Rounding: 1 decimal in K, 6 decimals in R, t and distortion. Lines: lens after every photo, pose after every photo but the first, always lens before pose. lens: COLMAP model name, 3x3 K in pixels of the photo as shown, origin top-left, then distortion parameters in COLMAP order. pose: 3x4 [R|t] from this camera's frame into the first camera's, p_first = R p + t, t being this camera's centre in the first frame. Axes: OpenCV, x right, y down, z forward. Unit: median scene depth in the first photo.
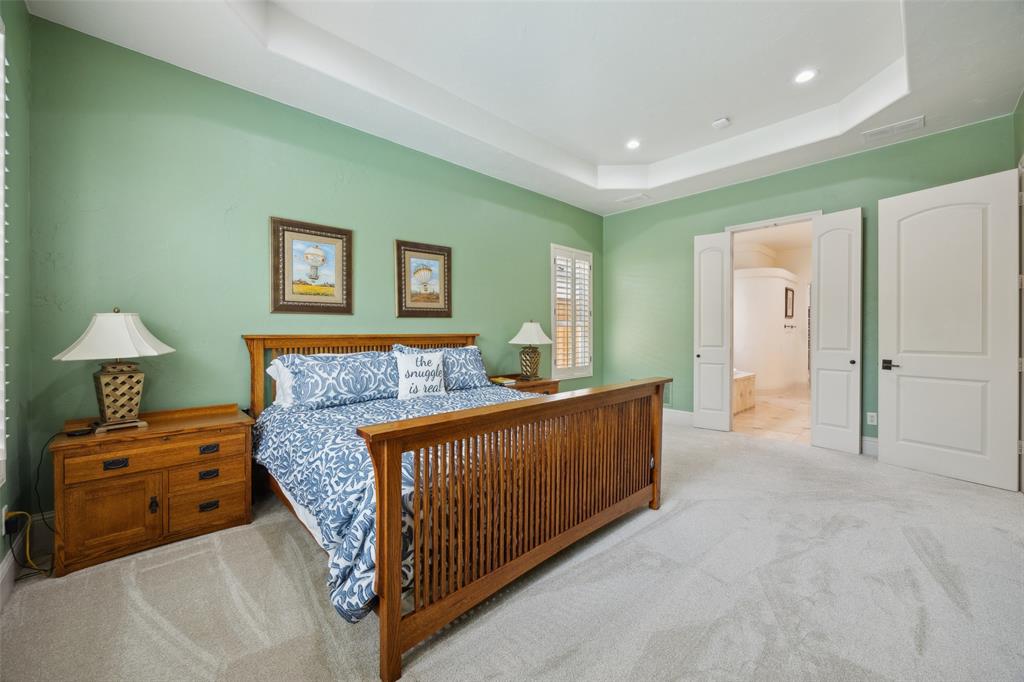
lens RADIAL K [[397.3, 0, 510.1], [0, 397.3, 332.5], [0, 0, 1]] dist [-0.001158, -0.000363]
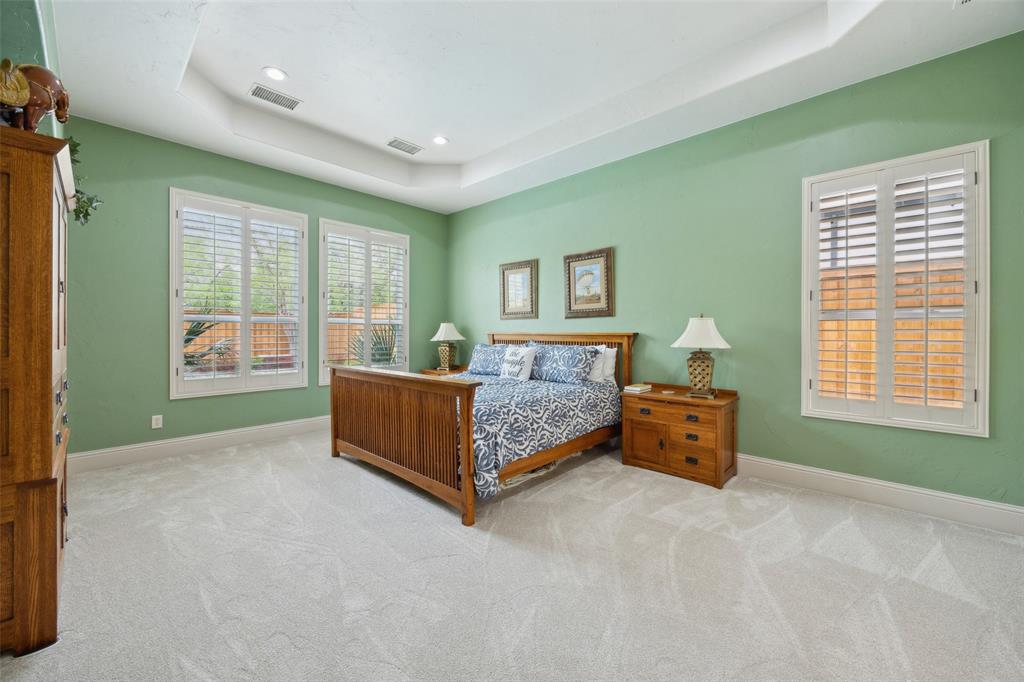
lens RADIAL K [[397.3, 0, 510.1], [0, 397.3, 332.5], [0, 0, 1]] dist [-0.001158, -0.000363]
pose [[0.043925, -0.000201, -0.999035, 0.898367], [-0.011543, 0.999933, -0.000708, 0.006644], [0.998968, 0.011563, 0.043920, 0.750929]]
